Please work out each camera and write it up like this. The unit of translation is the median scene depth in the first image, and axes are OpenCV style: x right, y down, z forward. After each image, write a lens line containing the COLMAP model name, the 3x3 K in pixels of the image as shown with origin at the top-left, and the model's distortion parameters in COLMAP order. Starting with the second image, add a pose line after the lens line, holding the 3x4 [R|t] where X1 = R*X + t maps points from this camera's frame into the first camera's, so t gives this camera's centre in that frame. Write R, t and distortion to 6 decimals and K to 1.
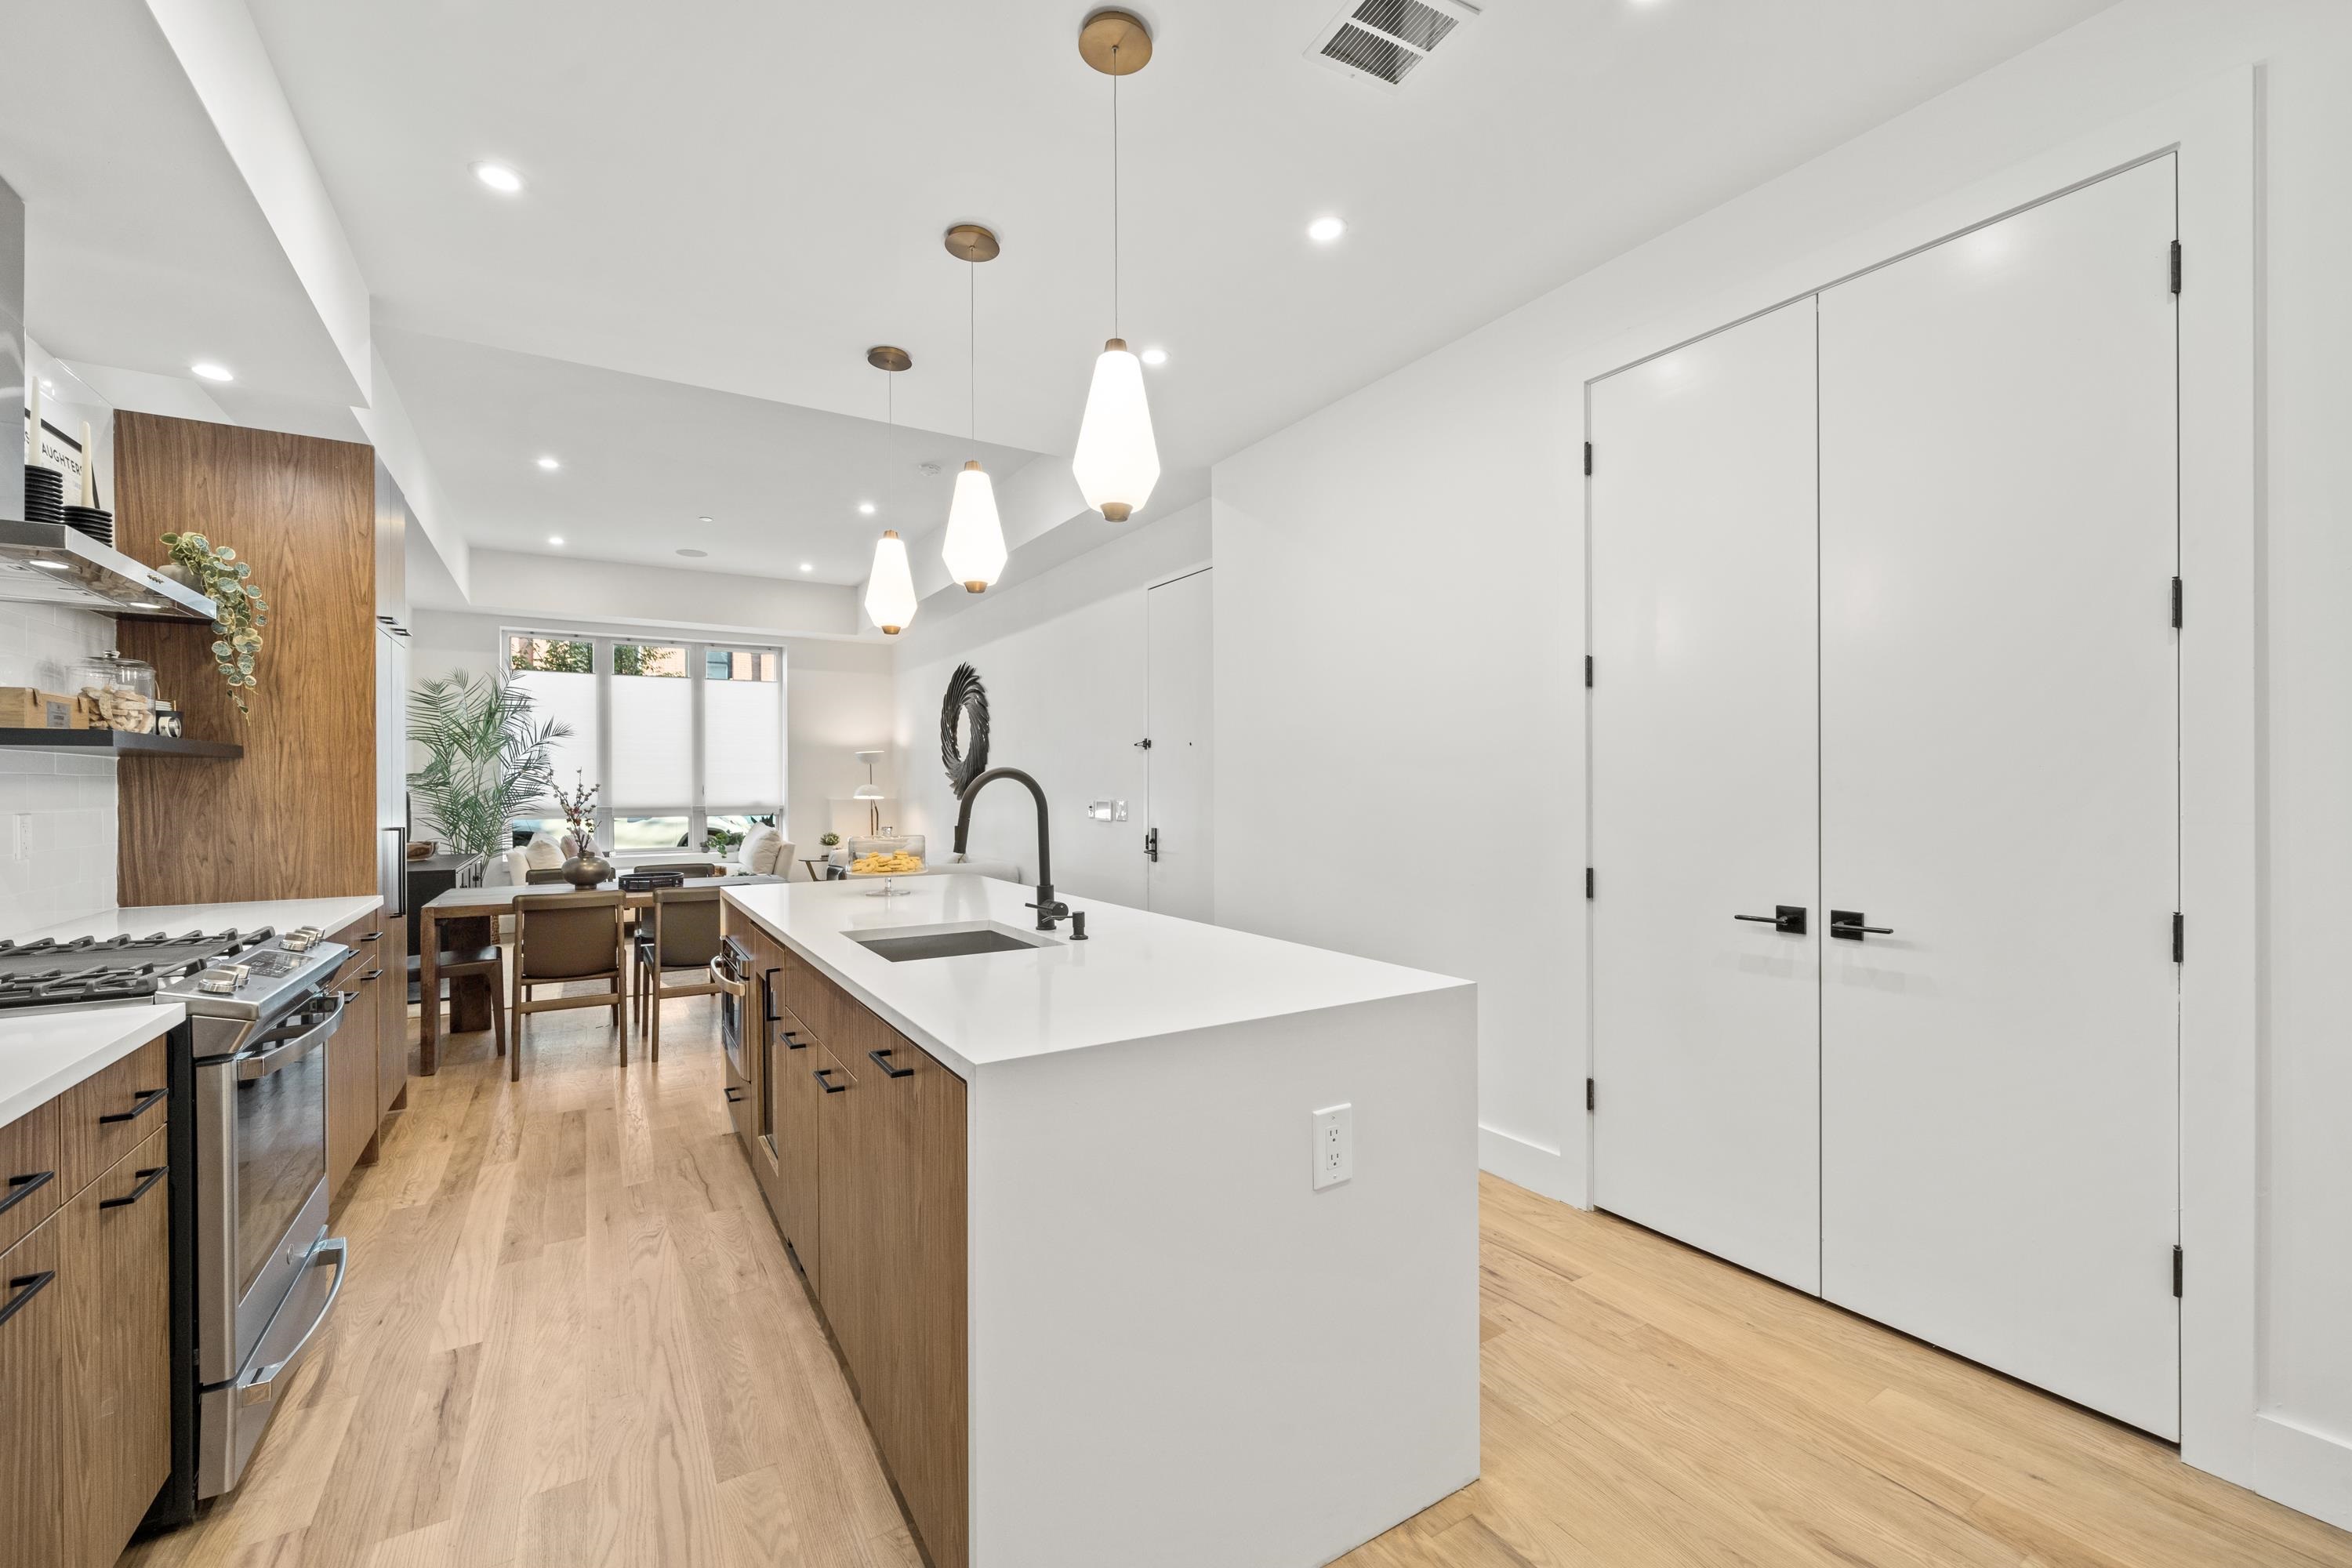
lens RADIAL K [[935.7, 0, 1160.7], [0, 935.7, 788.9], [0, 0, 1]] dist [0.001419, -0.000933]
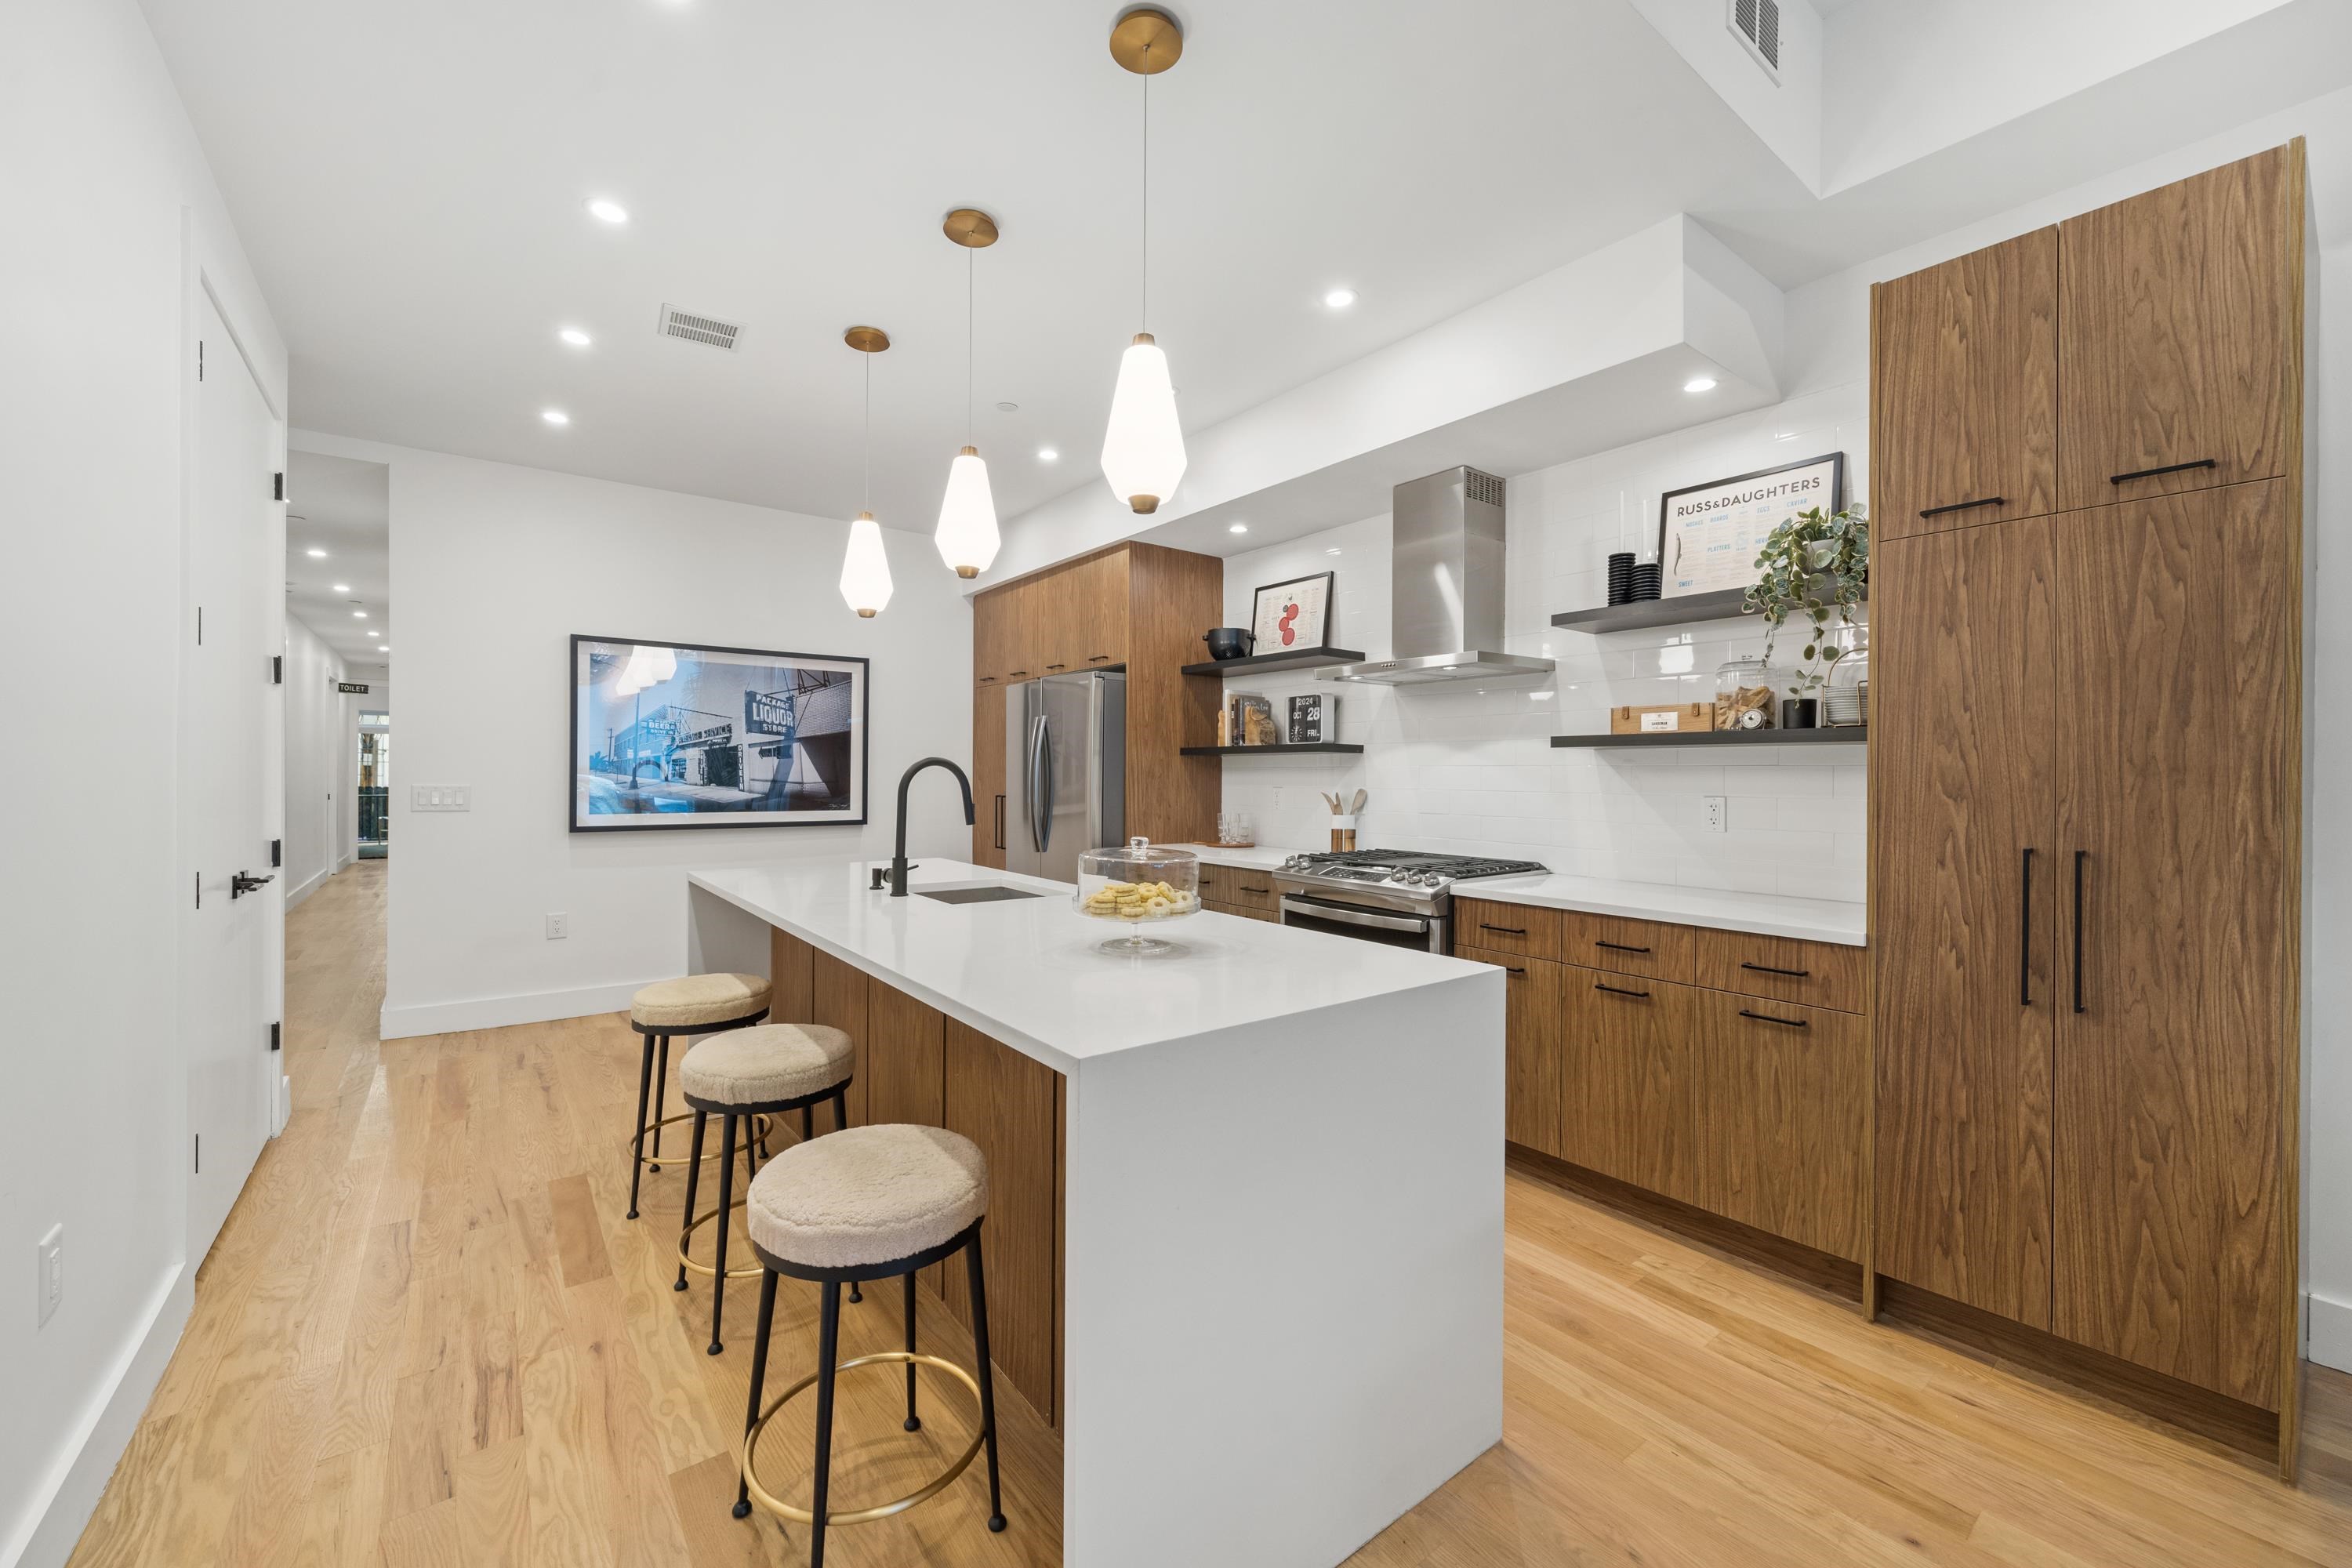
lens RADIAL K [[924.1, 0, 1168.2], [0, 924.1, 778.5], [0, 0, 1]] dist [0.002044, -0.001054]
pose [[-0.996279, -0.002331, -0.086158, -0.111876], [-0.003240, 0.999941, 0.010411, -0.002623], [0.086129, 0.010651, -0.996227, 0.704315]]
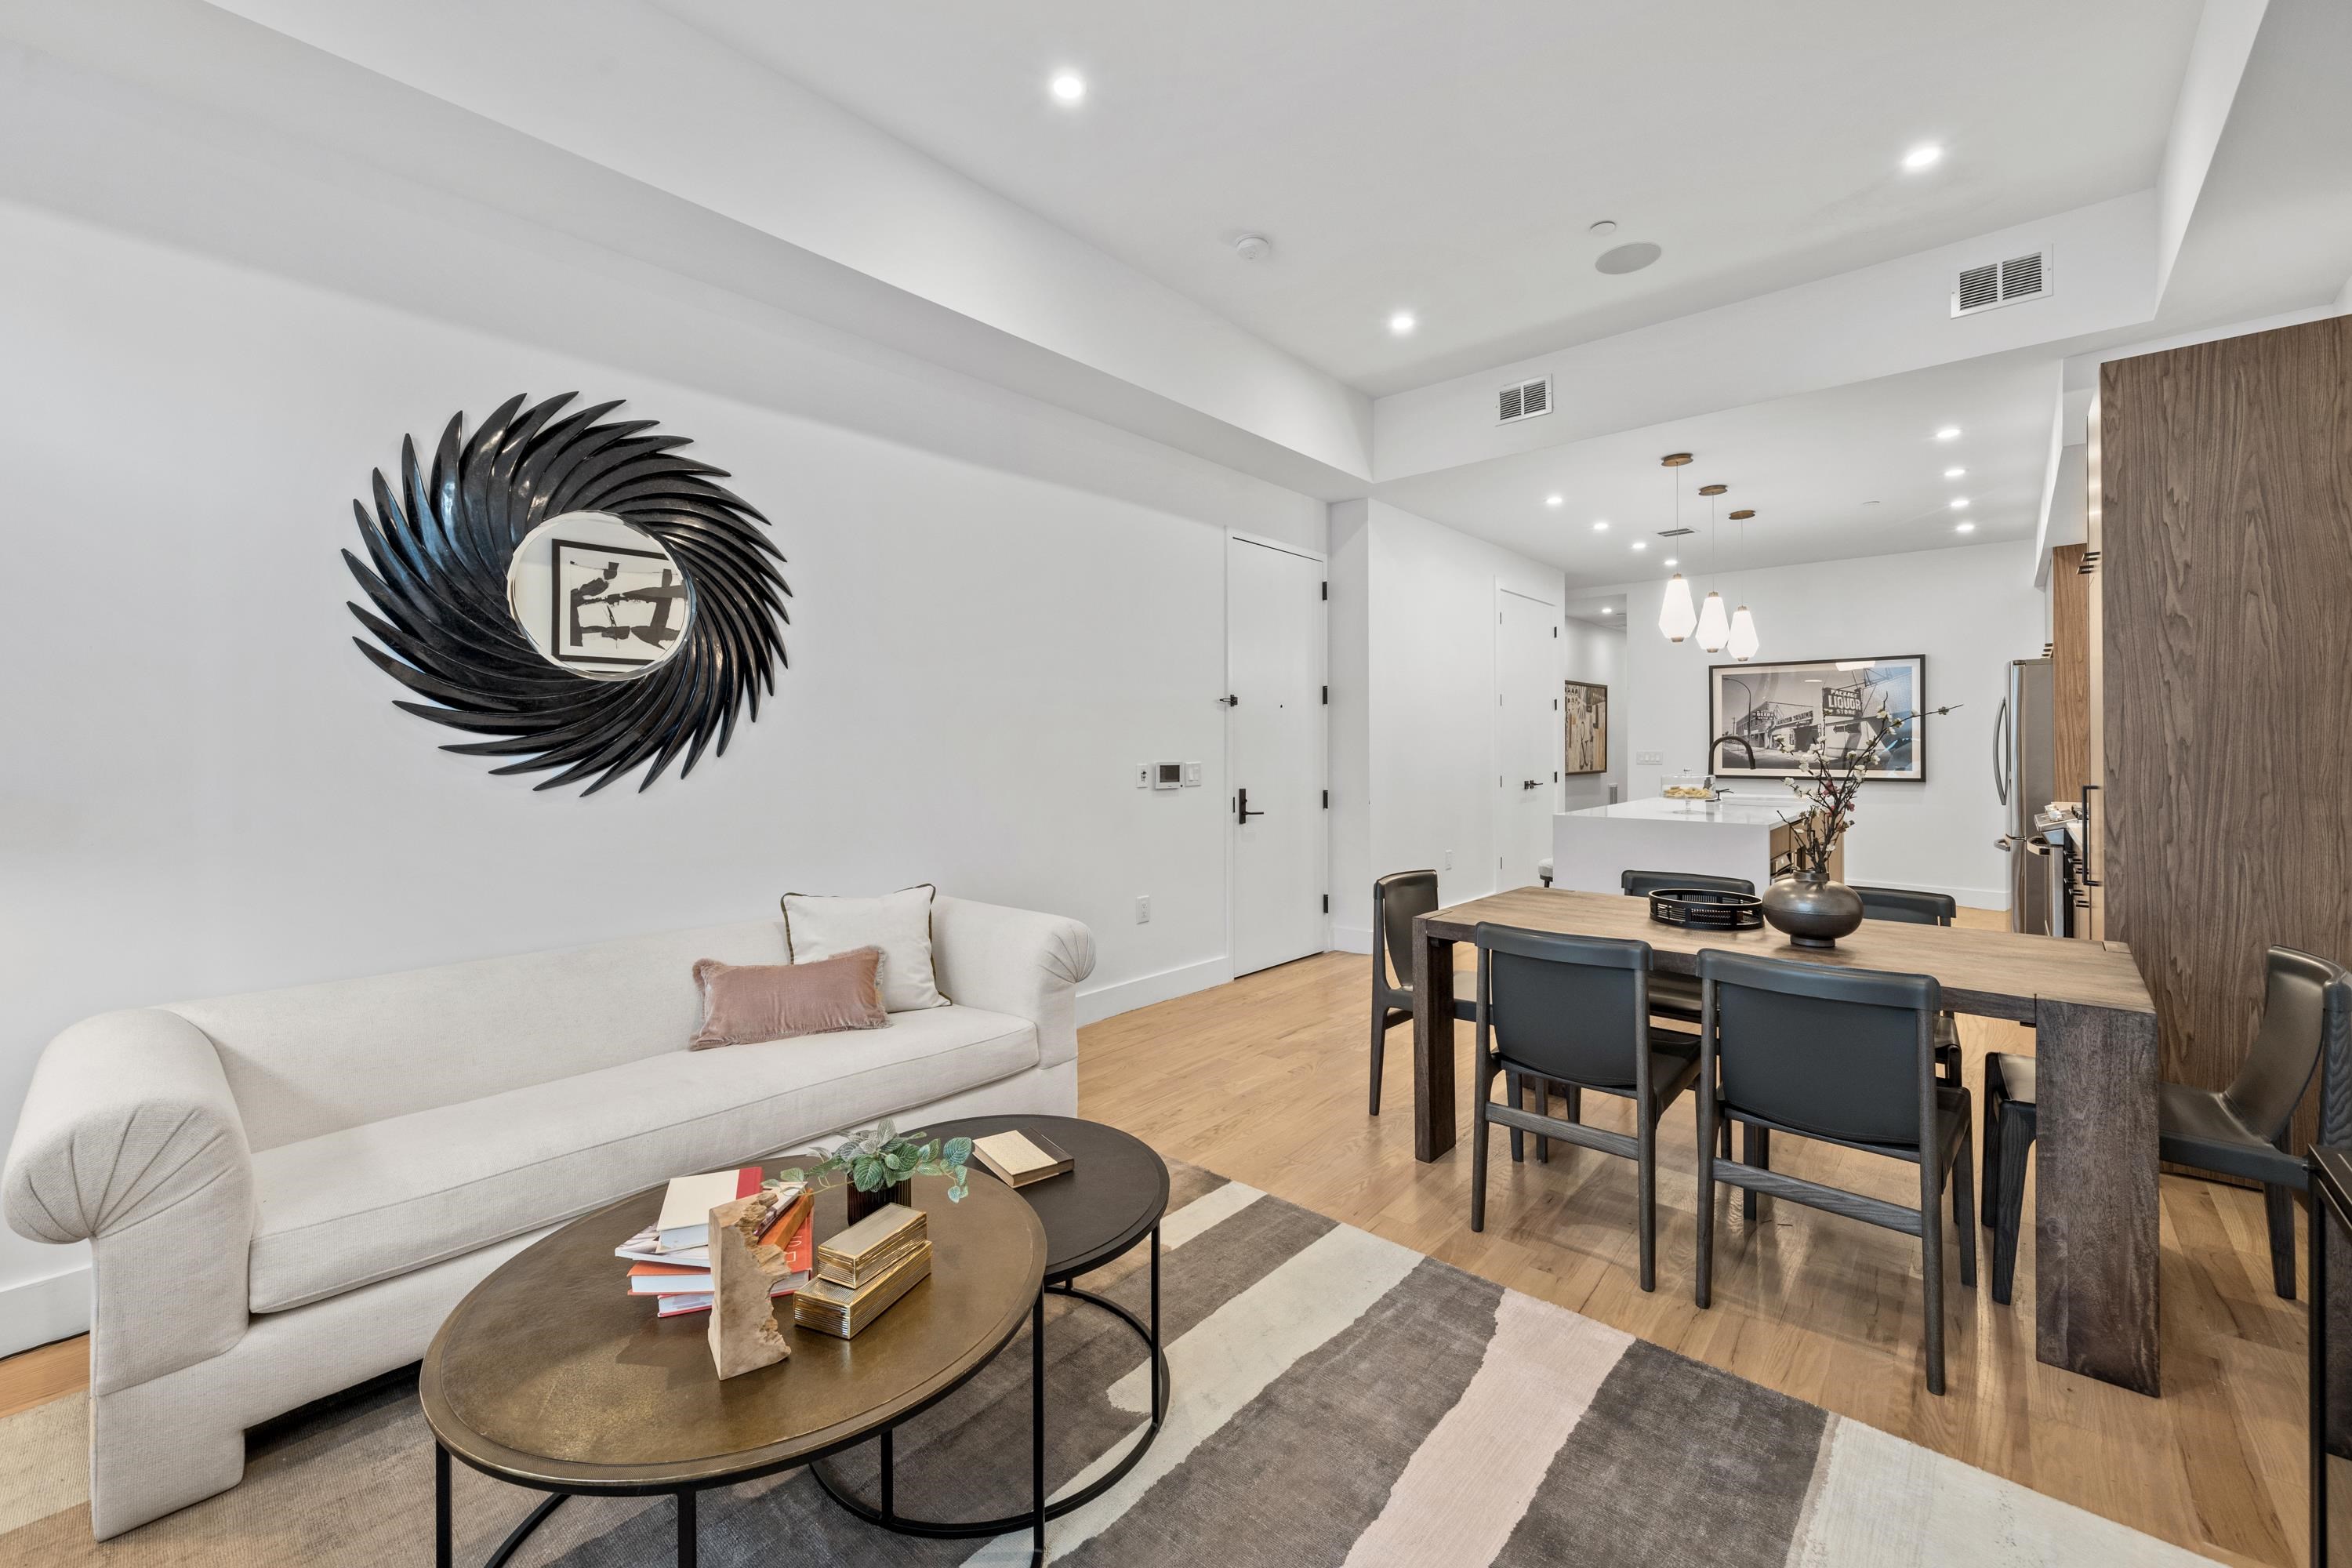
lens RADIAL K [[935.7, 0, 1192.1], [0, 935.7, 744.6], [0, 0, 1]] dist [0.001419, -0.000933]
pose [[-0.300363, 0.004326, 0.953815, -0.662071], [0.009187, 0.999956, -0.001643, -0.002043], [-0.953781, 0.008270, -0.300389, 0.979423]]
